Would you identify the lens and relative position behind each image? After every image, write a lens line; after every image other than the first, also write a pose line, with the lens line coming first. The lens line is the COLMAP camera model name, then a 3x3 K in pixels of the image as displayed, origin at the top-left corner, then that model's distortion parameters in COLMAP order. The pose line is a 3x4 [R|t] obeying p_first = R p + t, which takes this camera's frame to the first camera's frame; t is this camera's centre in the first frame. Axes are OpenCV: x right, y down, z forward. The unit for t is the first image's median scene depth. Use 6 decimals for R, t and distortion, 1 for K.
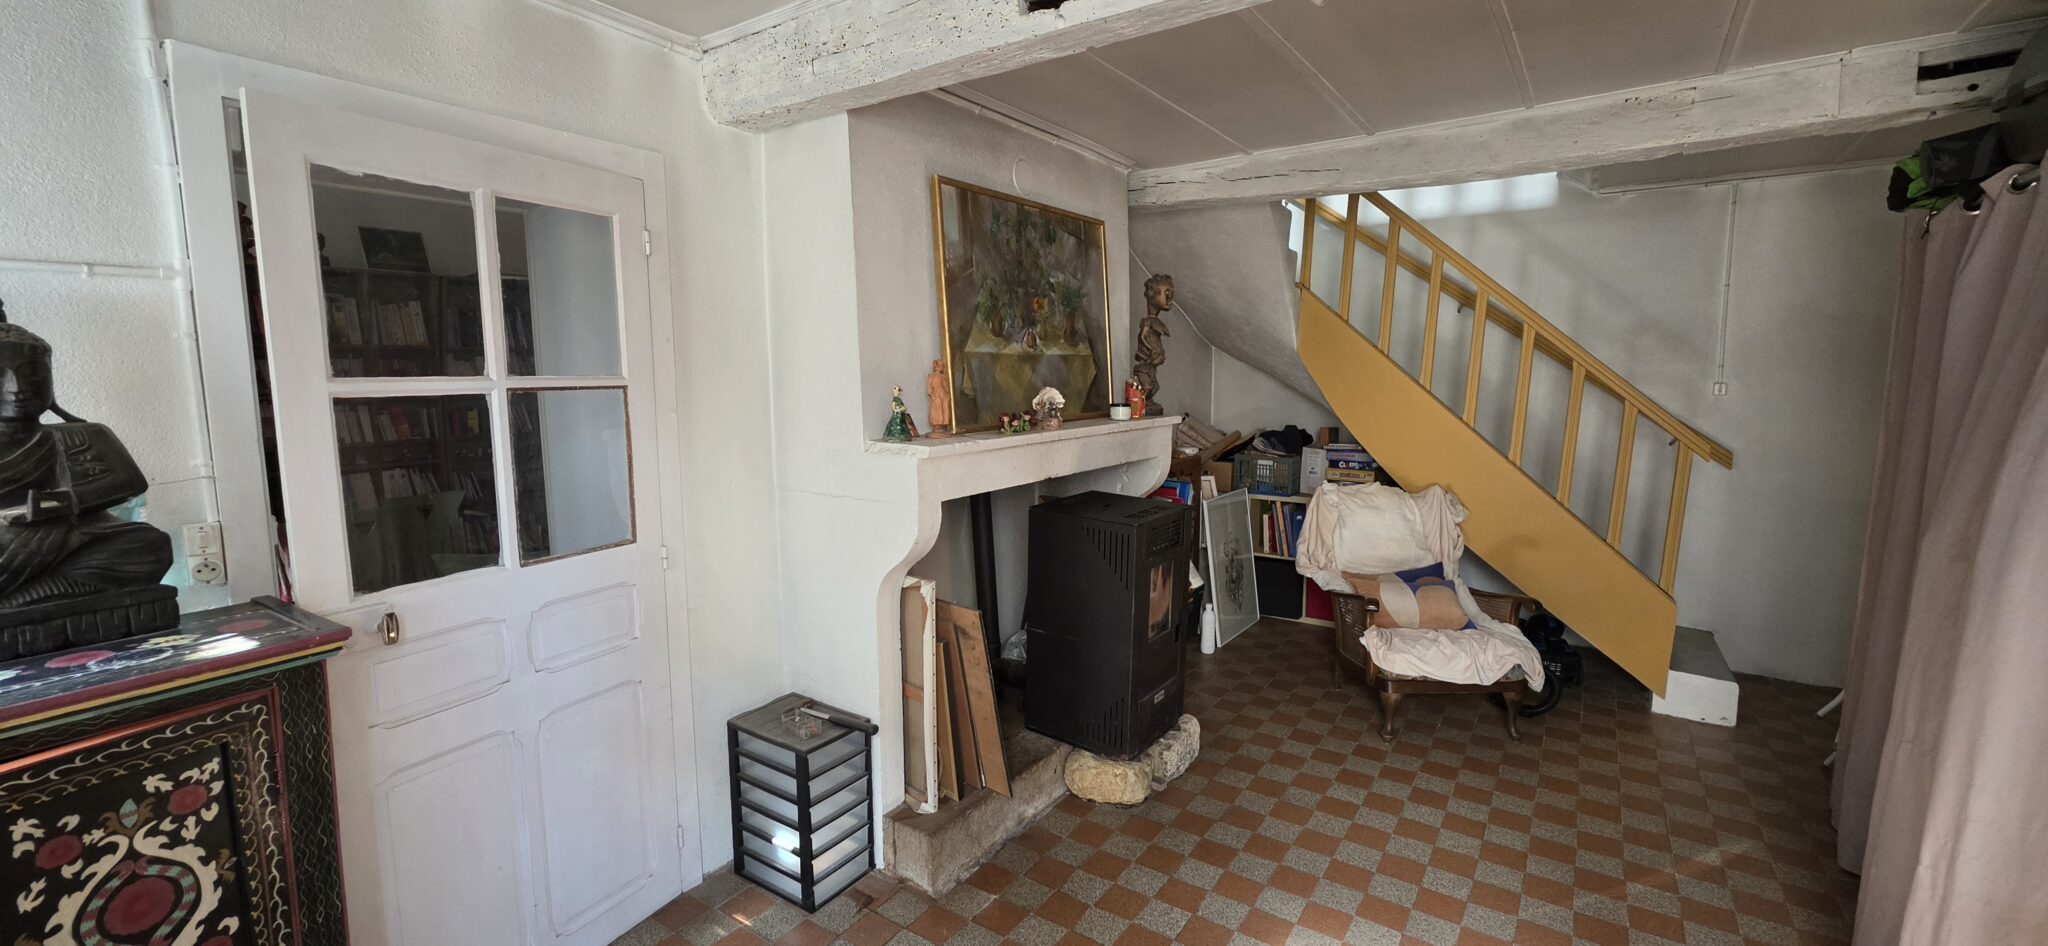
lens RADIAL K [[819.6, 0, 1017.8], [0, 819.6, 466.2], [0, 0, 1]] dist [-0.000634, 0.000281]
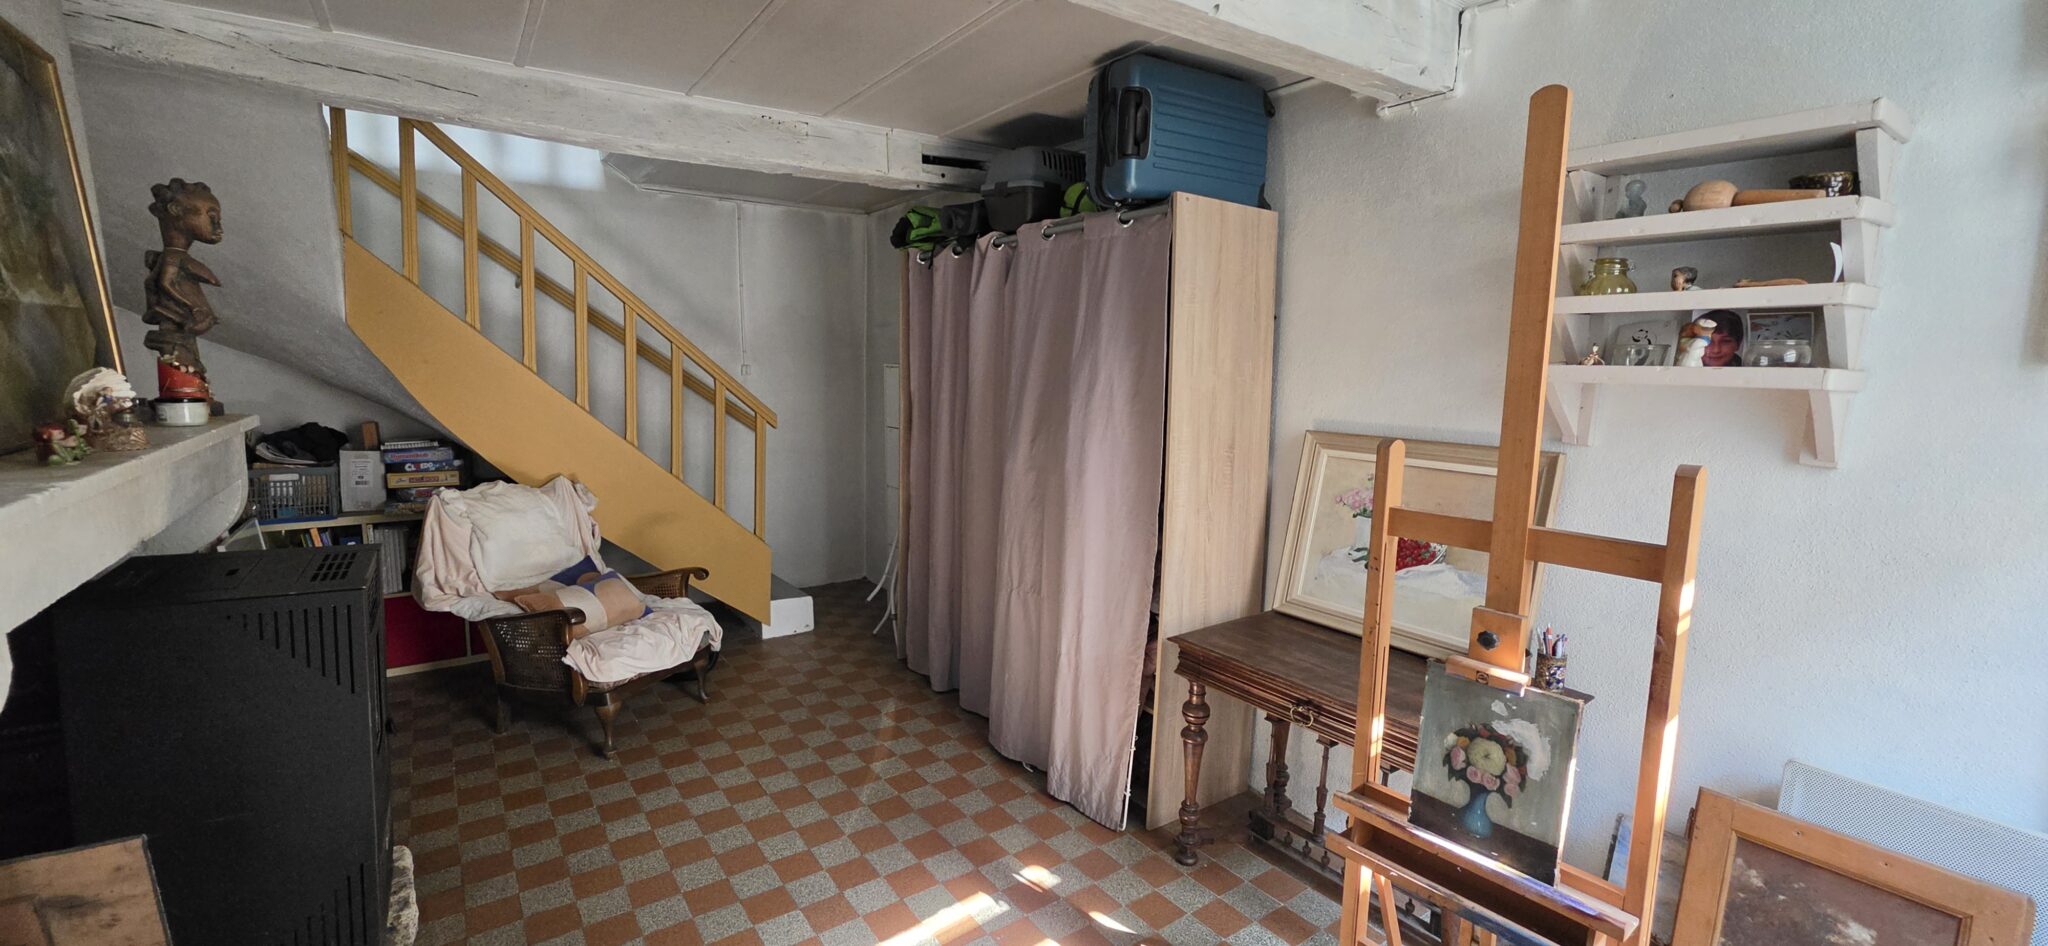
lens RADIAL K [[819.6, 0, 1017.8], [0, 819.6, 466.2], [0, 0, 1]] dist [-0.000634, 0.000281]
pose [[0.330681, -0.113487, 0.936894, -0.220170], [0.095251, 0.991688, 0.086505, -0.021892], [-0.938924, 0.060634, 0.338741, 0.252151]]
